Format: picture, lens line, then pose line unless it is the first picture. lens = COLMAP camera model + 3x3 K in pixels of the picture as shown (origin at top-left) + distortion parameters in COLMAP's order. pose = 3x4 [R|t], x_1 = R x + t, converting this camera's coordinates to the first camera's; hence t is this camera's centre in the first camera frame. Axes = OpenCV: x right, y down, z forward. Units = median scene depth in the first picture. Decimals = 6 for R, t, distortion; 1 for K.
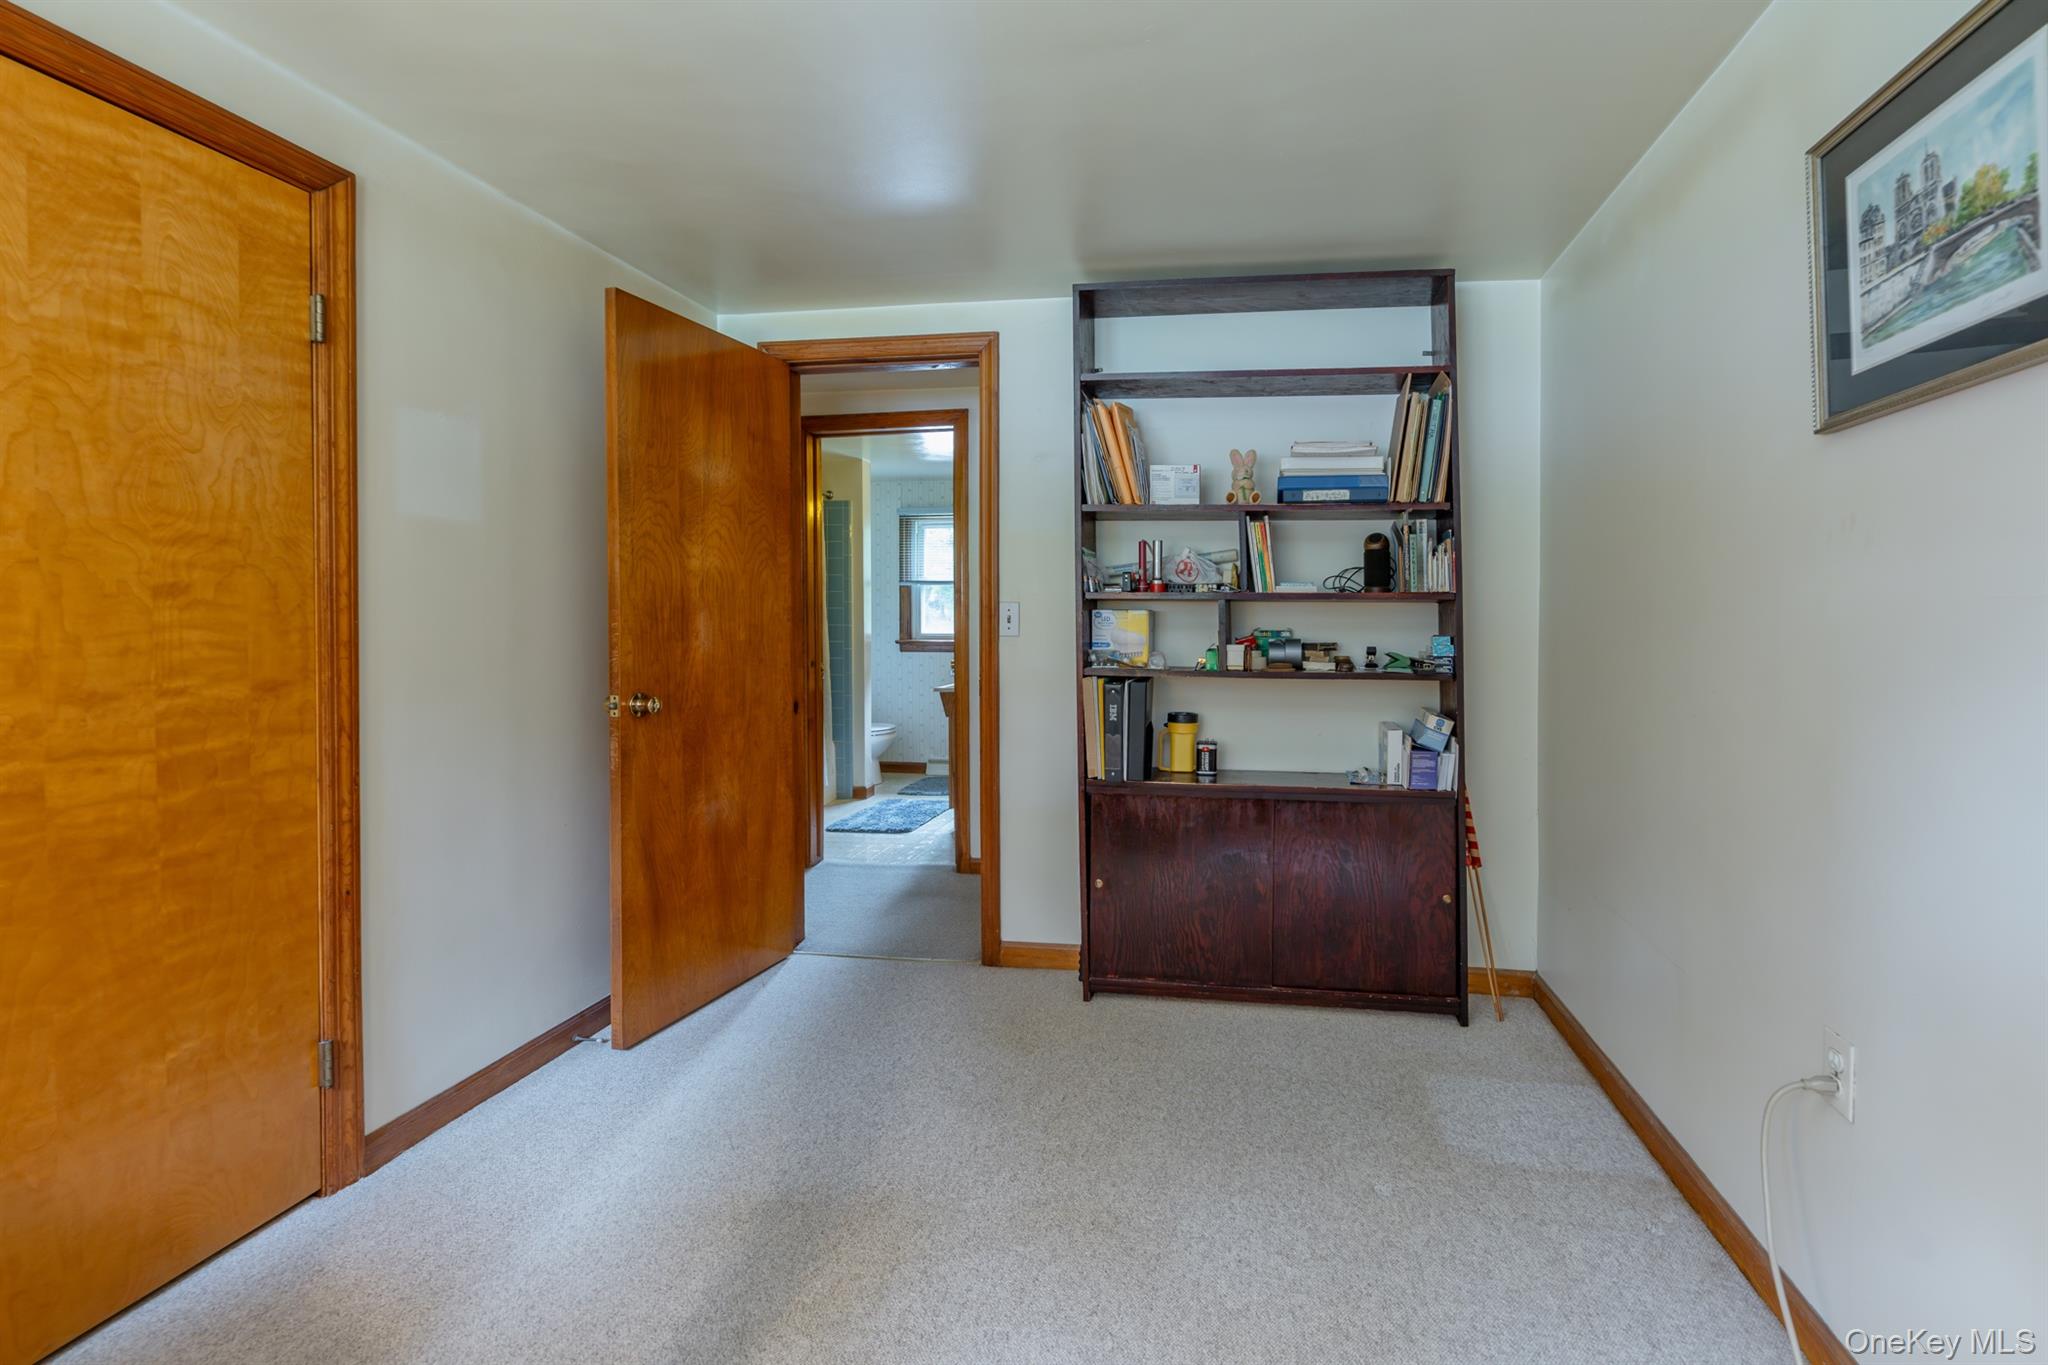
lens RADIAL K [[890.6, 0, 1110.6], [0, 890.6, 620.2], [0, 0, 1]] dist [0.000601, 0.000130]
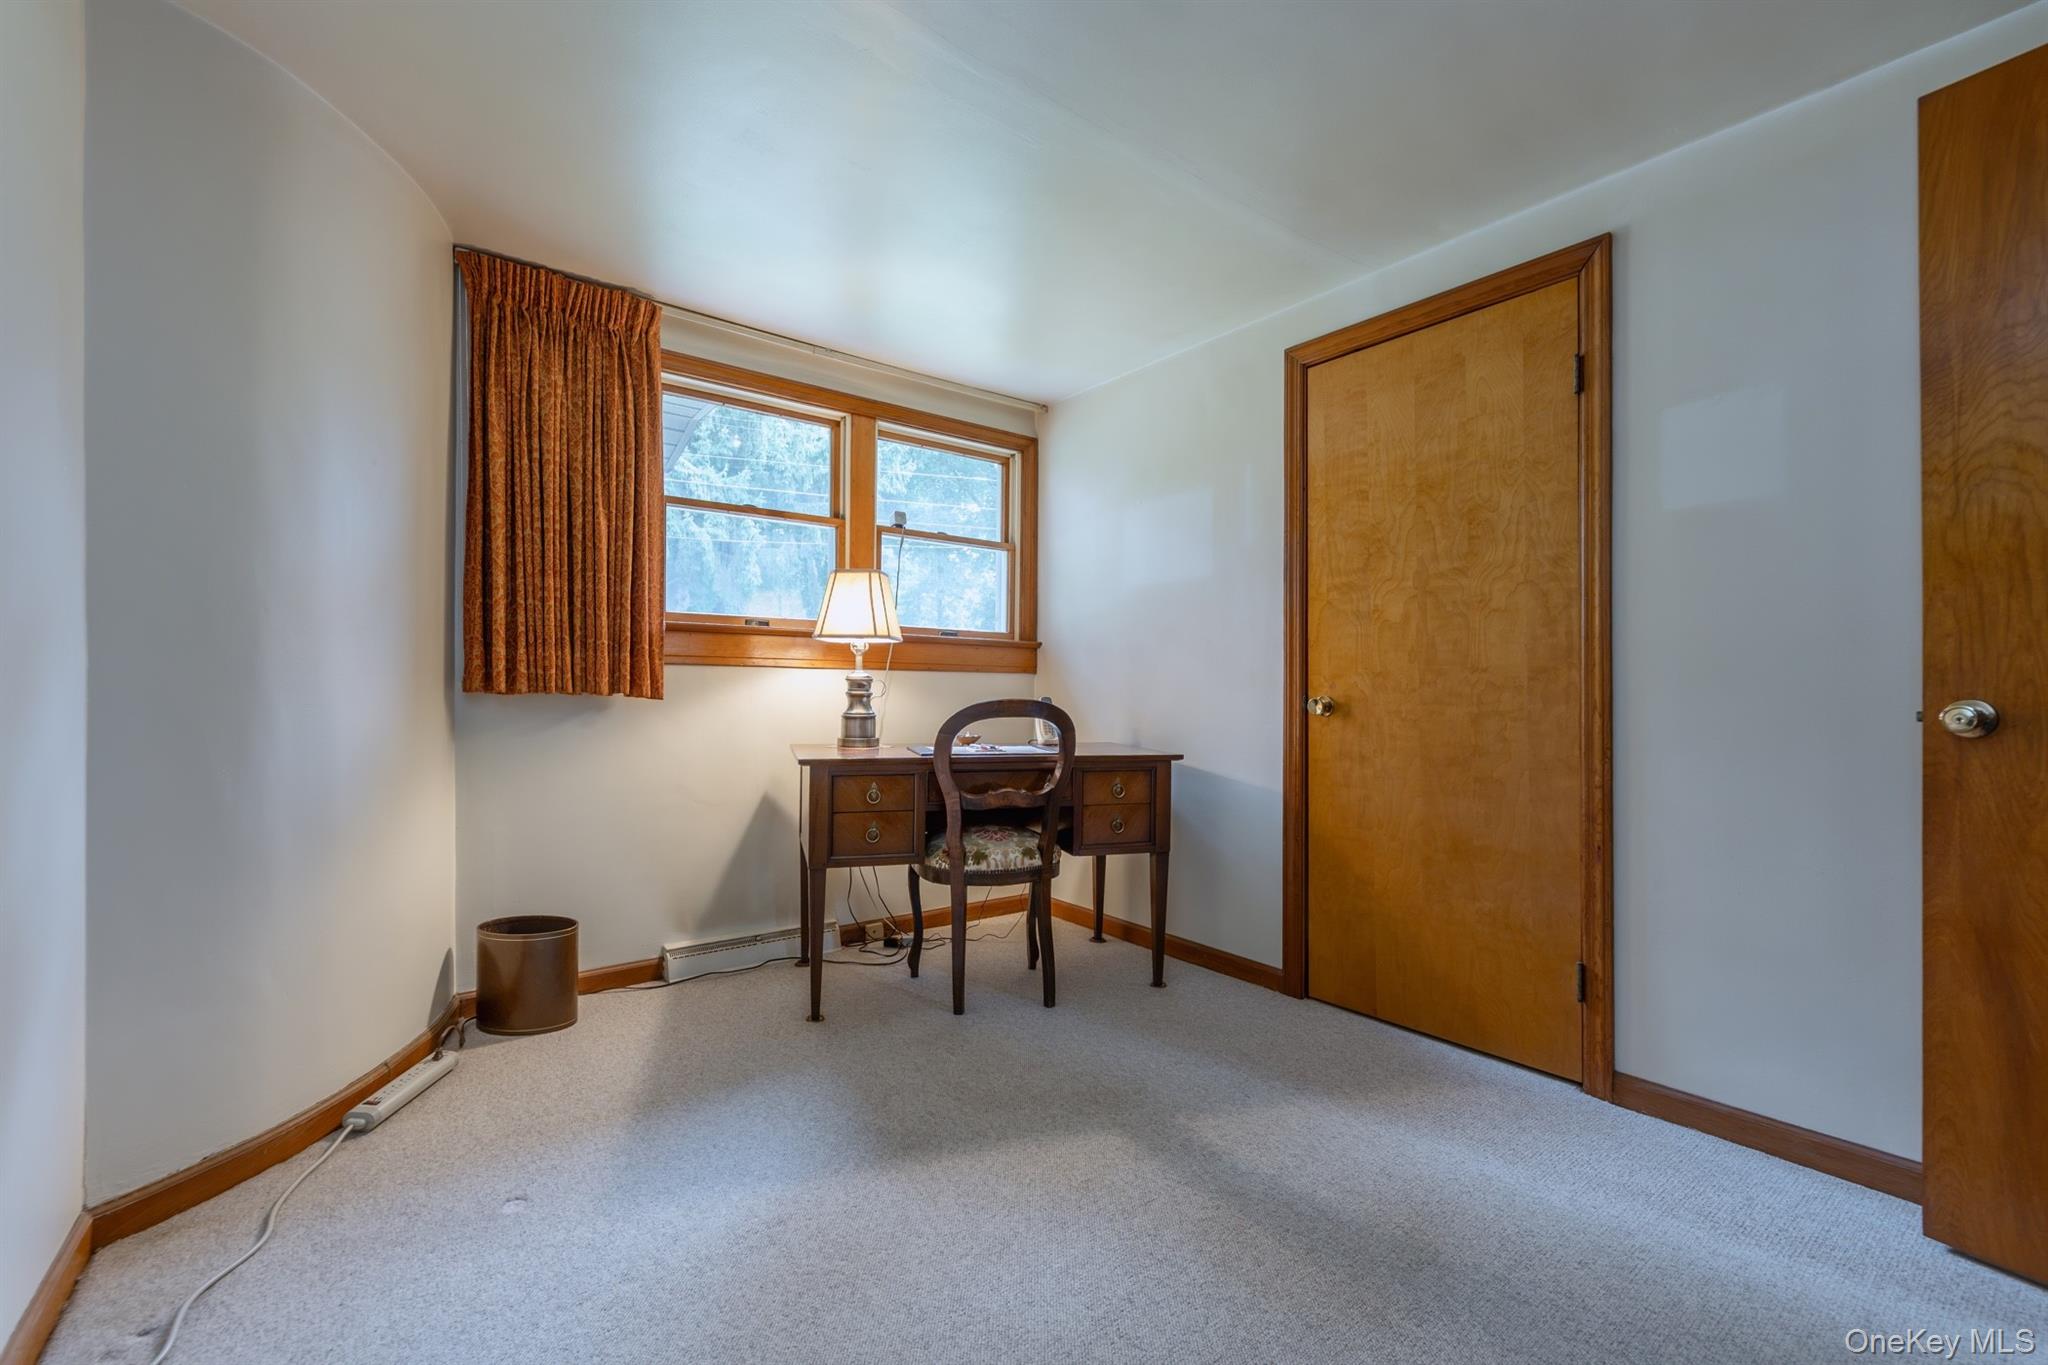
lens RADIAL K [[864.8, 0, 1048.1], [0, 864.8, 675.0], [0, 0, 1]] dist [-0.000733, 0.000225]
pose [[-0.673265, -0.016659, -0.739214, 0.519670], [-0.003254, 0.999803, -0.019568, 0.111608], [0.739394, -0.010769, -0.673186, 1.339073]]
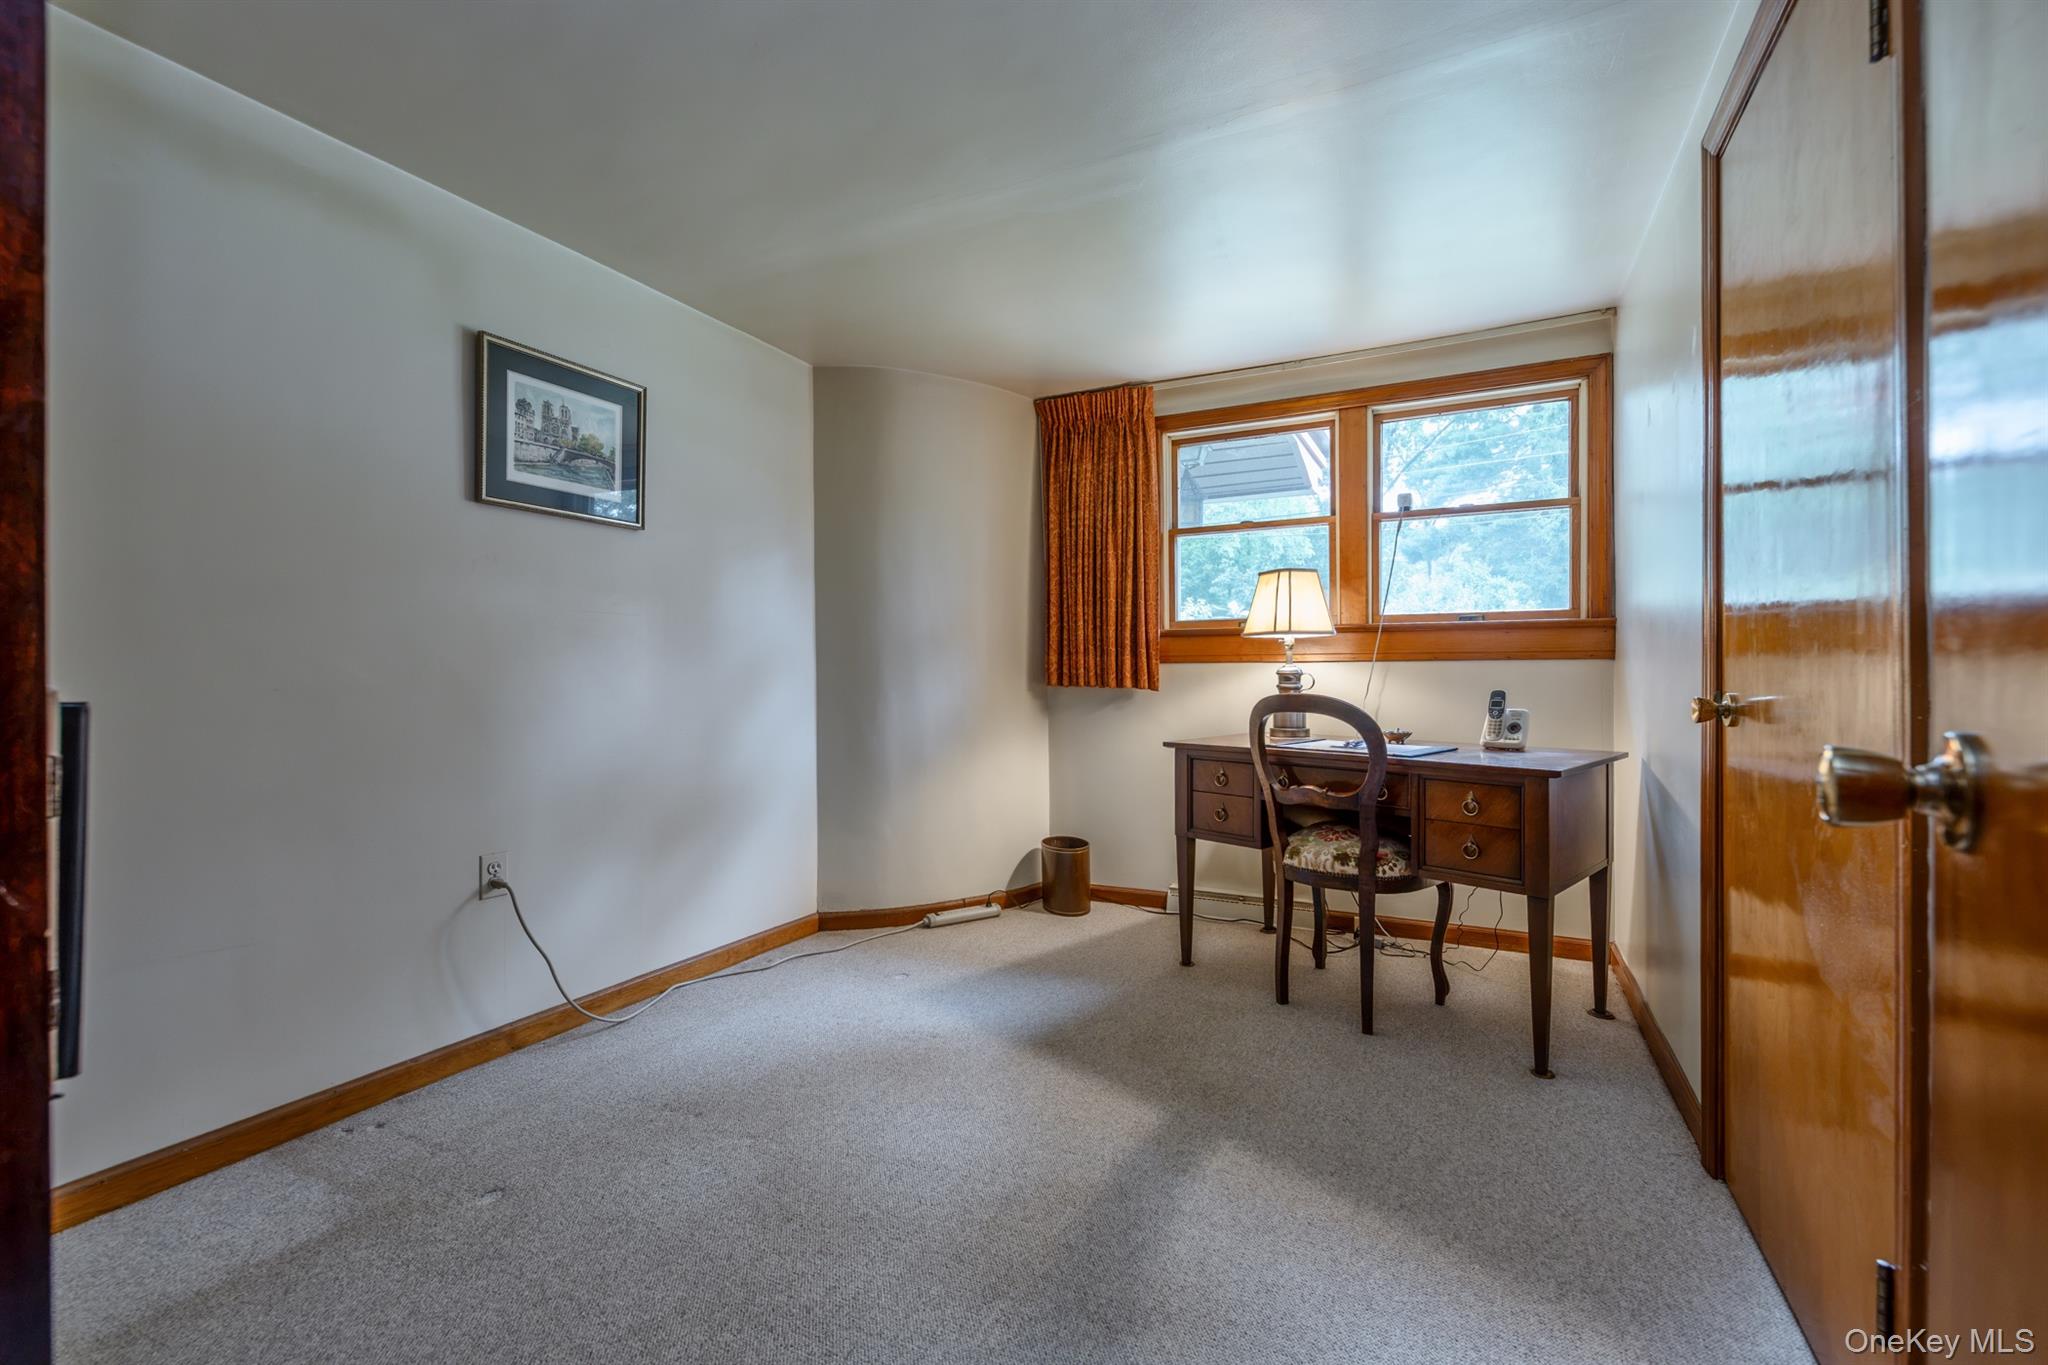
lens RADIAL K [[864.8, 0, 1048.1], [0, 864.8, 675.0], [0, 0, 1]] dist [-0.000733, 0.000225]
pose [[-0.956574, 0.005593, 0.291434, -0.550655], [0.003530, 0.999965, -0.007602, 0.104262], [-0.291467, -0.006244, -0.956561, 1.783785]]
